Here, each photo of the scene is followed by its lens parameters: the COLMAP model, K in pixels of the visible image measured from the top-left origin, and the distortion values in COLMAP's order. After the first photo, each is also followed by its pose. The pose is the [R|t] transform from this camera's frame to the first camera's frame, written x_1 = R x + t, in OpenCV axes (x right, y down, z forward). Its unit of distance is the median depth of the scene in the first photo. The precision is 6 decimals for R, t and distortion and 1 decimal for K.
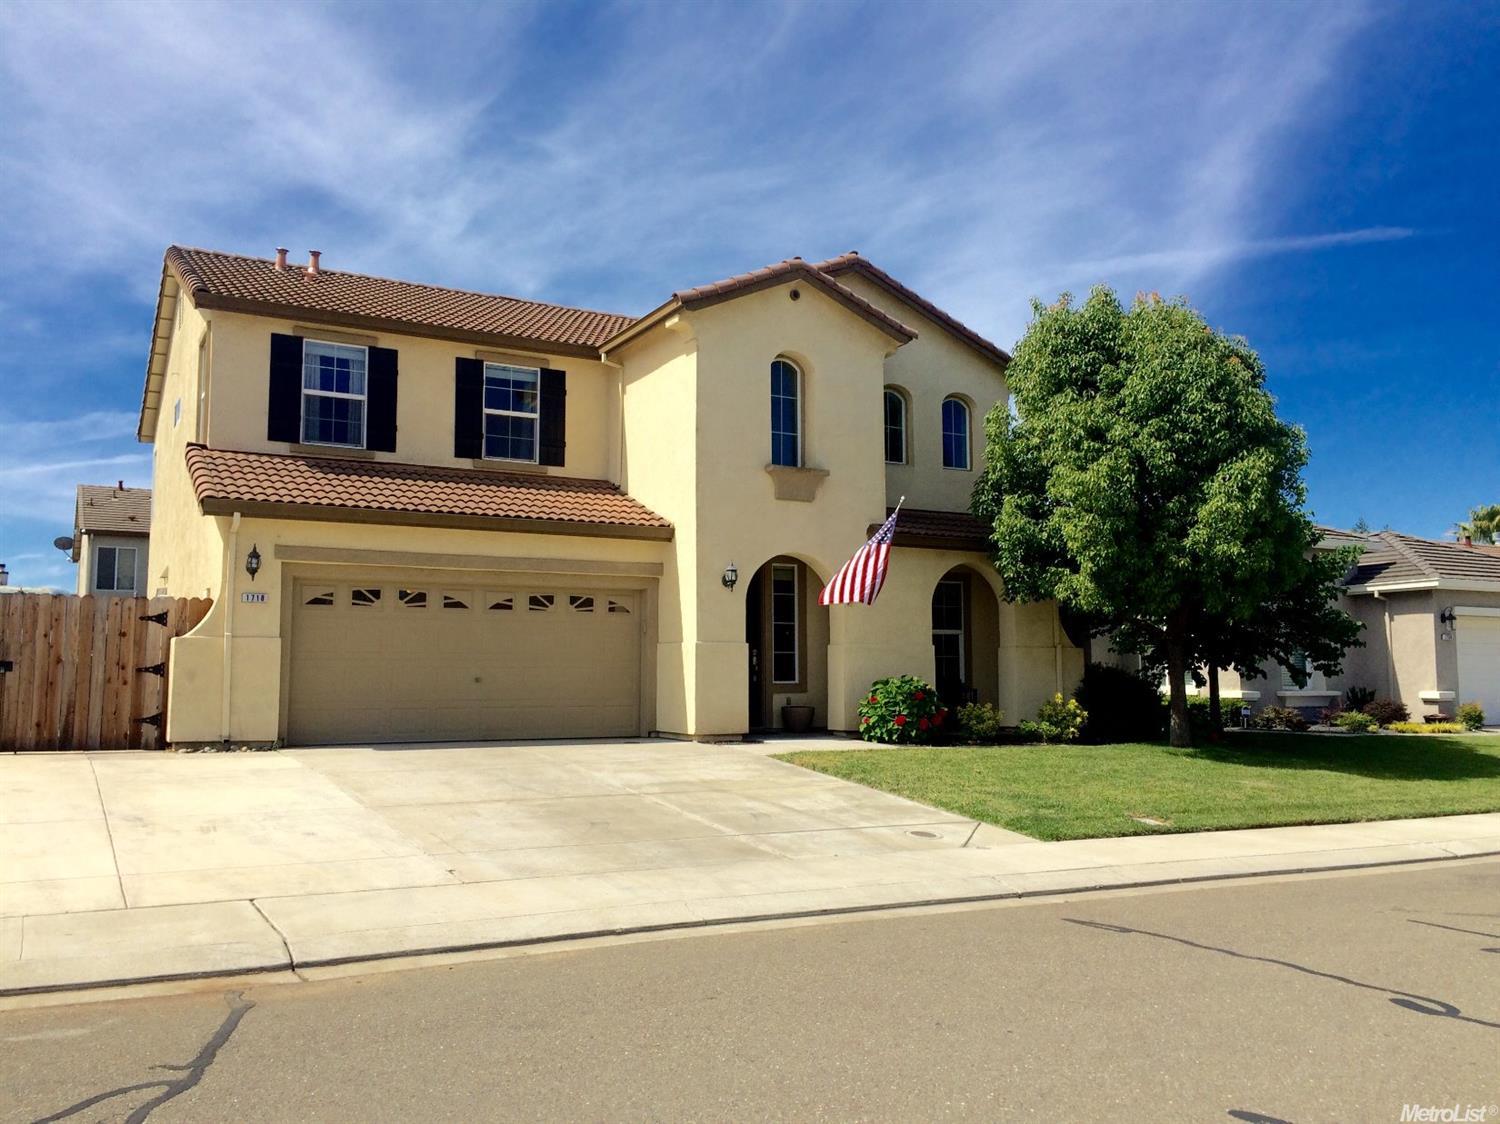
lens RADIAL K [[1253.1, 0, 750.0], [0, 1253.1, 562.0], [0, 0, 1]] dist [0.060782, -0.000619]
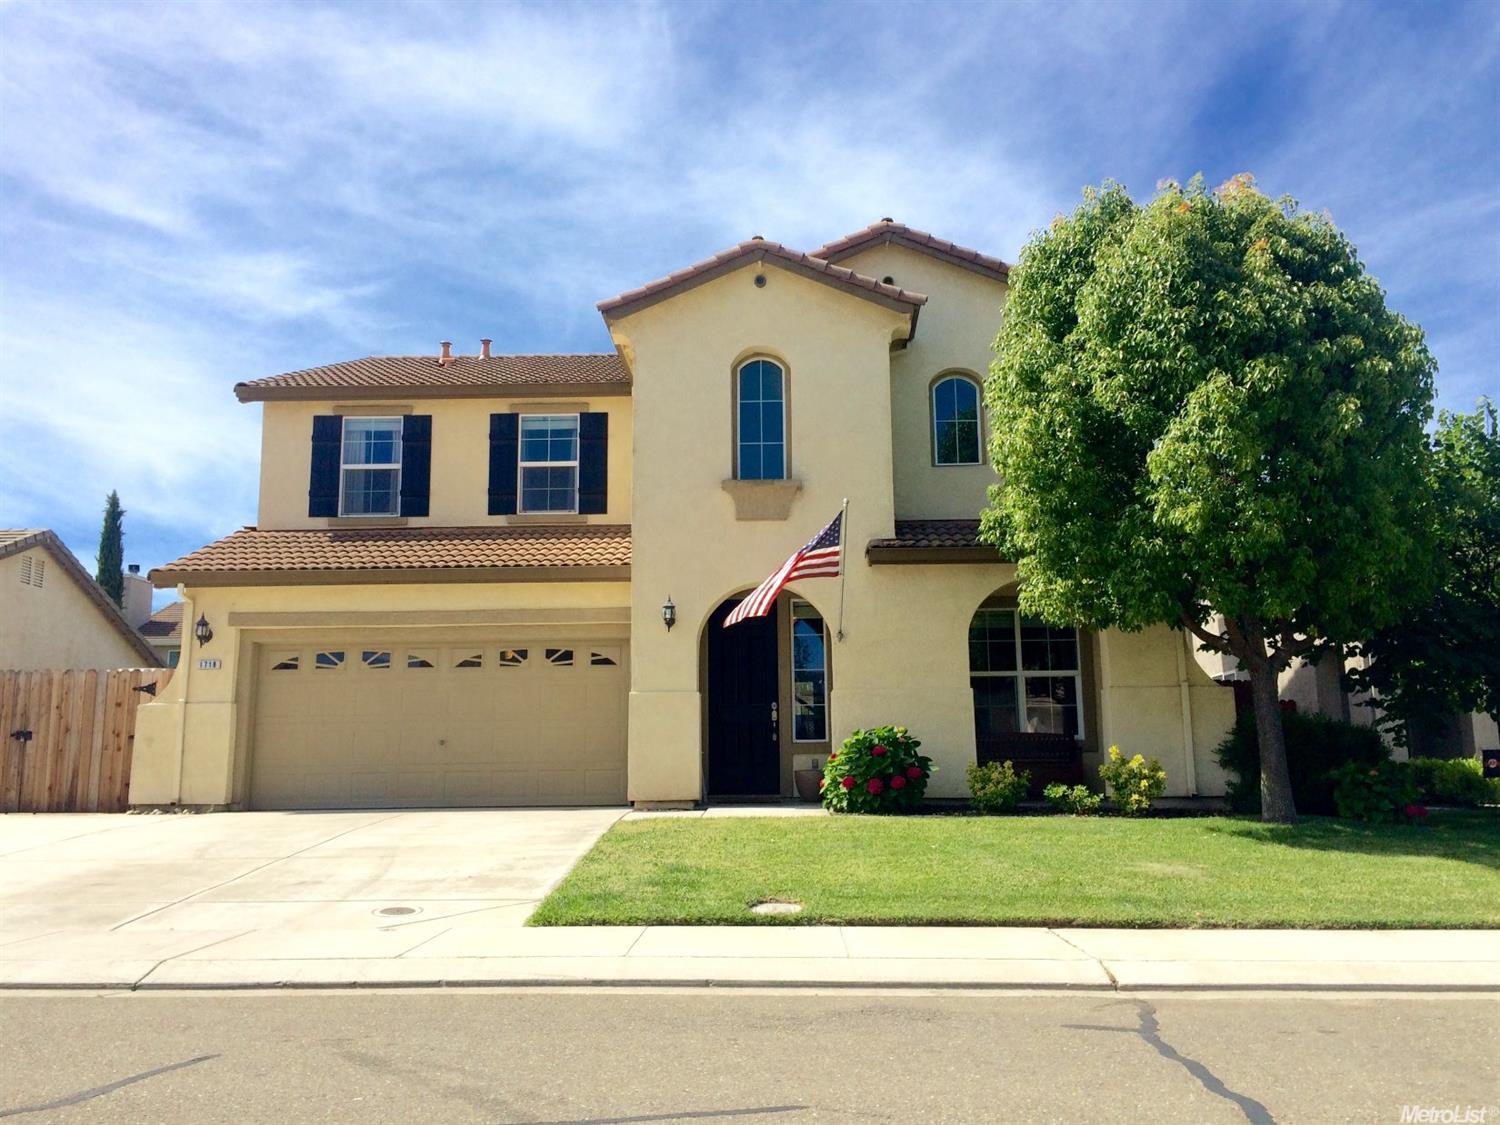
lens RADIAL K [[1273.1, 0, 750.0], [0, 1273.1, 562.5], [0, 0, 1]] dist [0.055150, 0.001228]
pose [[0.867351, -0.091334, -0.489244, 0.439117], [0.055982, 0.994683, -0.086443, 0.051928], [0.494538, 0.047587, 0.867852, 0.257068]]
